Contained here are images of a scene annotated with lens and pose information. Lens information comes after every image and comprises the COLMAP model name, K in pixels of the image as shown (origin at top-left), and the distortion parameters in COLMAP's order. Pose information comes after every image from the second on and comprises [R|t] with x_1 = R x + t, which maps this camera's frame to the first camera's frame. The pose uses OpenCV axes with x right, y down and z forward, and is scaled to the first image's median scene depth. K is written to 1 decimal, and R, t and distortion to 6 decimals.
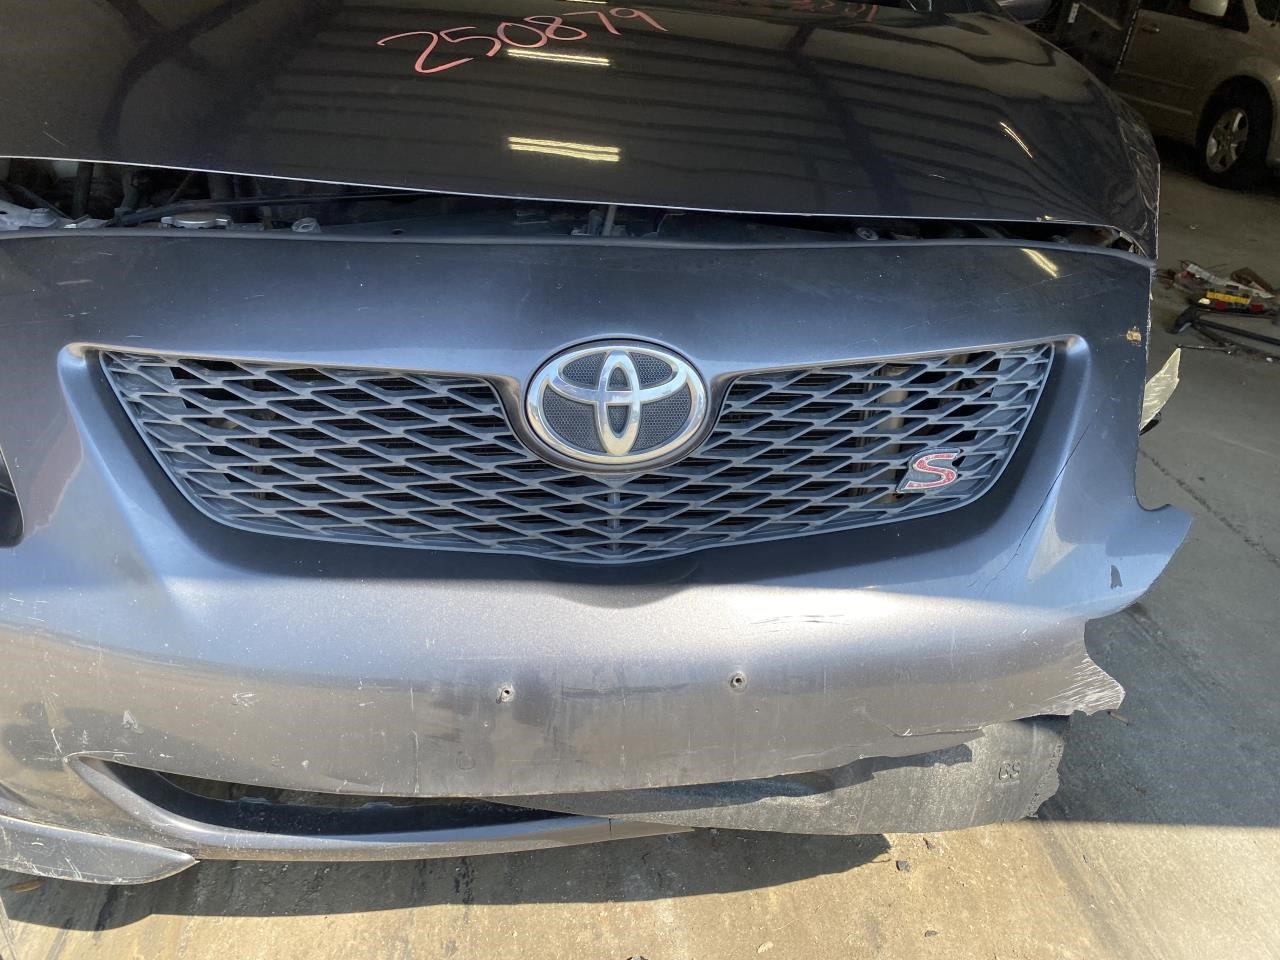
lens RADIAL K [[996.6, 0, 637.3], [0, 996.6, 468.4], [0, 0, 1]] dist [0.014295, -0.005908]
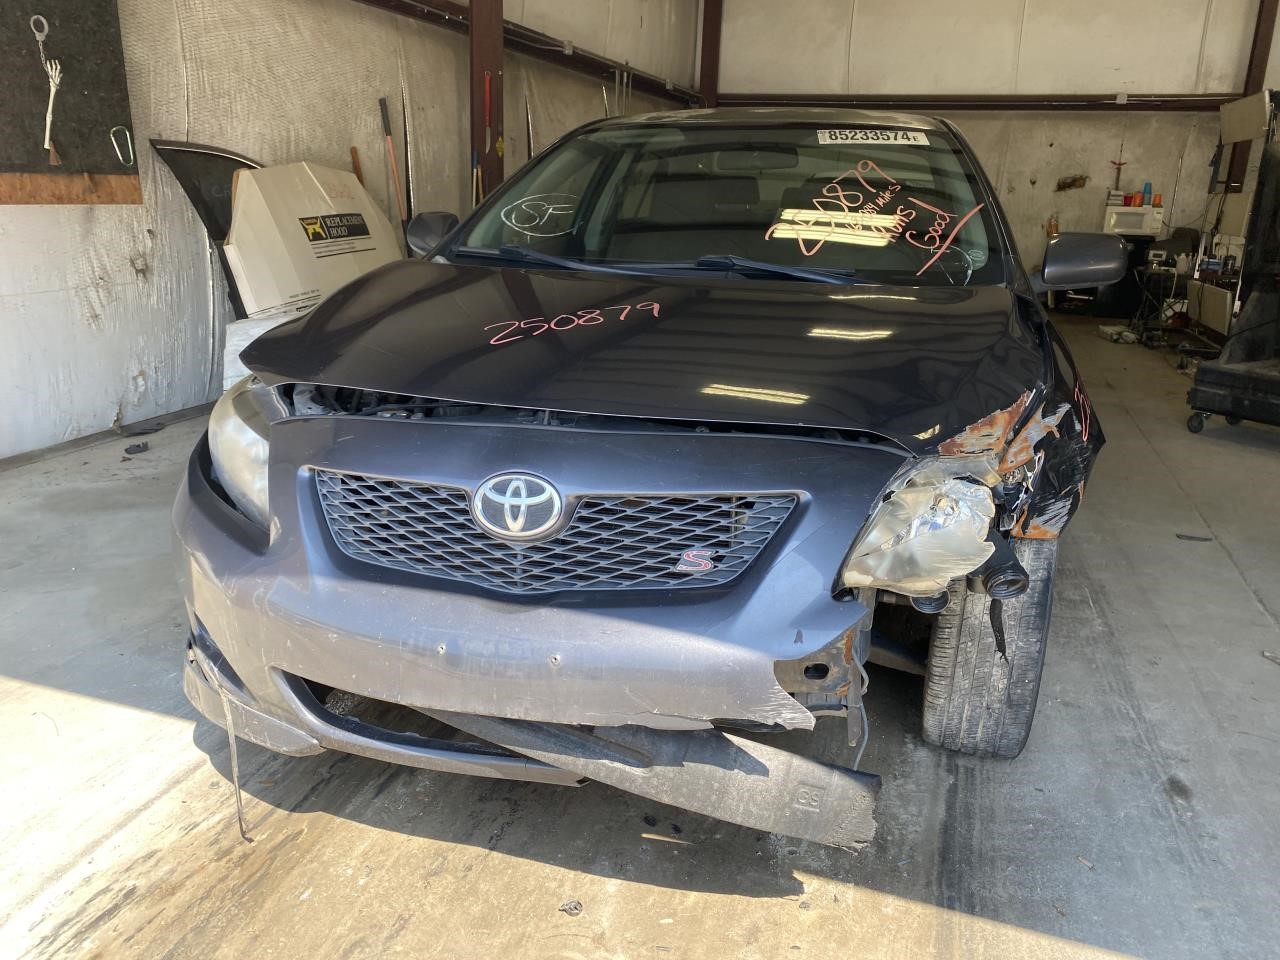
lens RADIAL K [[951.9, 0, 645.9], [0, 951.9, 434.0], [0, 0, 1]] dist [0.051787, -0.050264]
pose [[0.924573, 0.029015, -0.379899, 0.876407], [-0.122956, 0.966470, -0.225426, 0.181272], [0.360620, 0.255134, 0.897140, -0.591809]]
